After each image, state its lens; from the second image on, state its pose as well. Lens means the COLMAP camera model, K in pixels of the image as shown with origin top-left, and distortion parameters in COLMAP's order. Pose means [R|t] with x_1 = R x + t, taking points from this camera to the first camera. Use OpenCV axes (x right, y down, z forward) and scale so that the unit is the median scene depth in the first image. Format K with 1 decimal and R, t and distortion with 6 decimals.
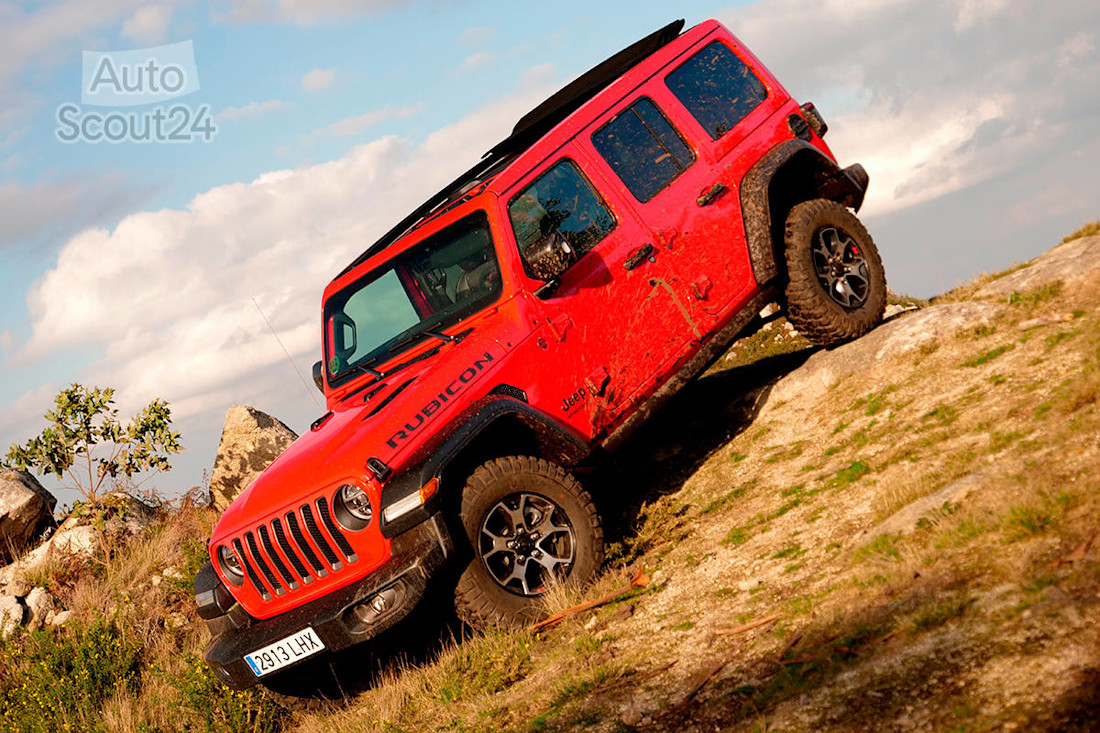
lens RADIAL K [[2671.1, 0, 550.0], [0, 2671.1, 366.5], [0, 0, 1]] dist [0.043874, 0.232814]
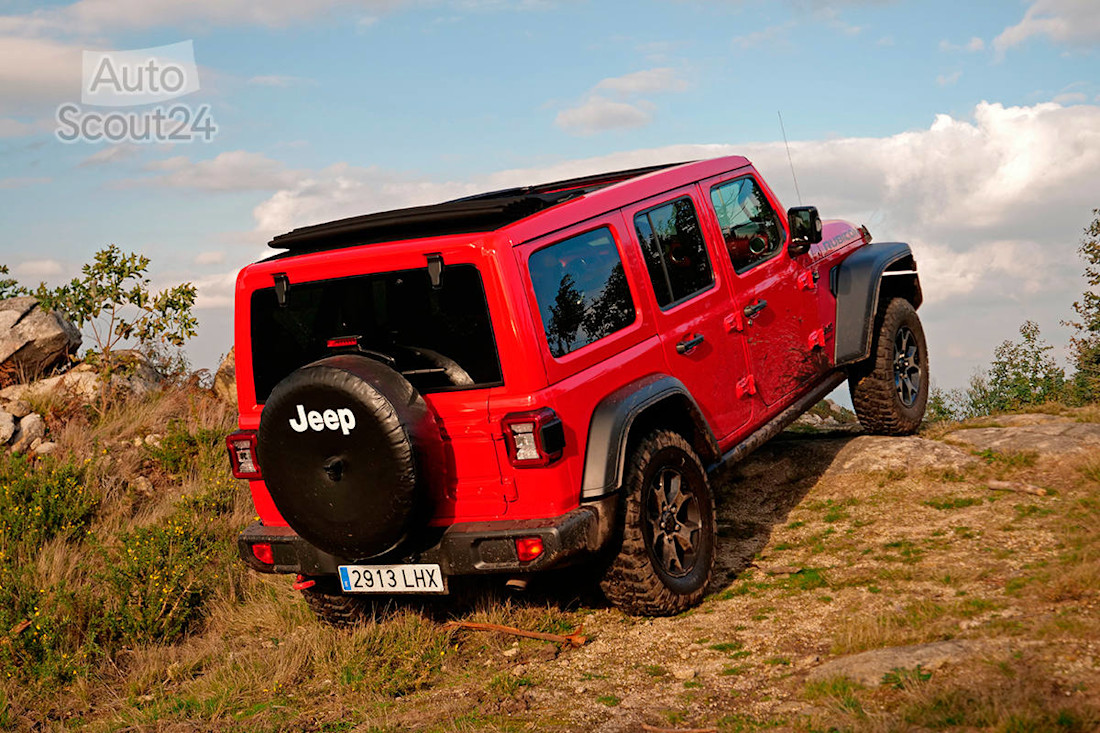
lens RADIAL K [[1907.6, 0, 550.0], [0, 1907.6, 366.5], [0, 0, 1]] dist [0.043014, 0.096936]
pose [[0.949302, 0.313619, 0.021640, -0.016908], [-0.313805, 0.949470, 0.005734, -0.009374], [-0.018748, -0.012234, 0.999749, 0.271571]]
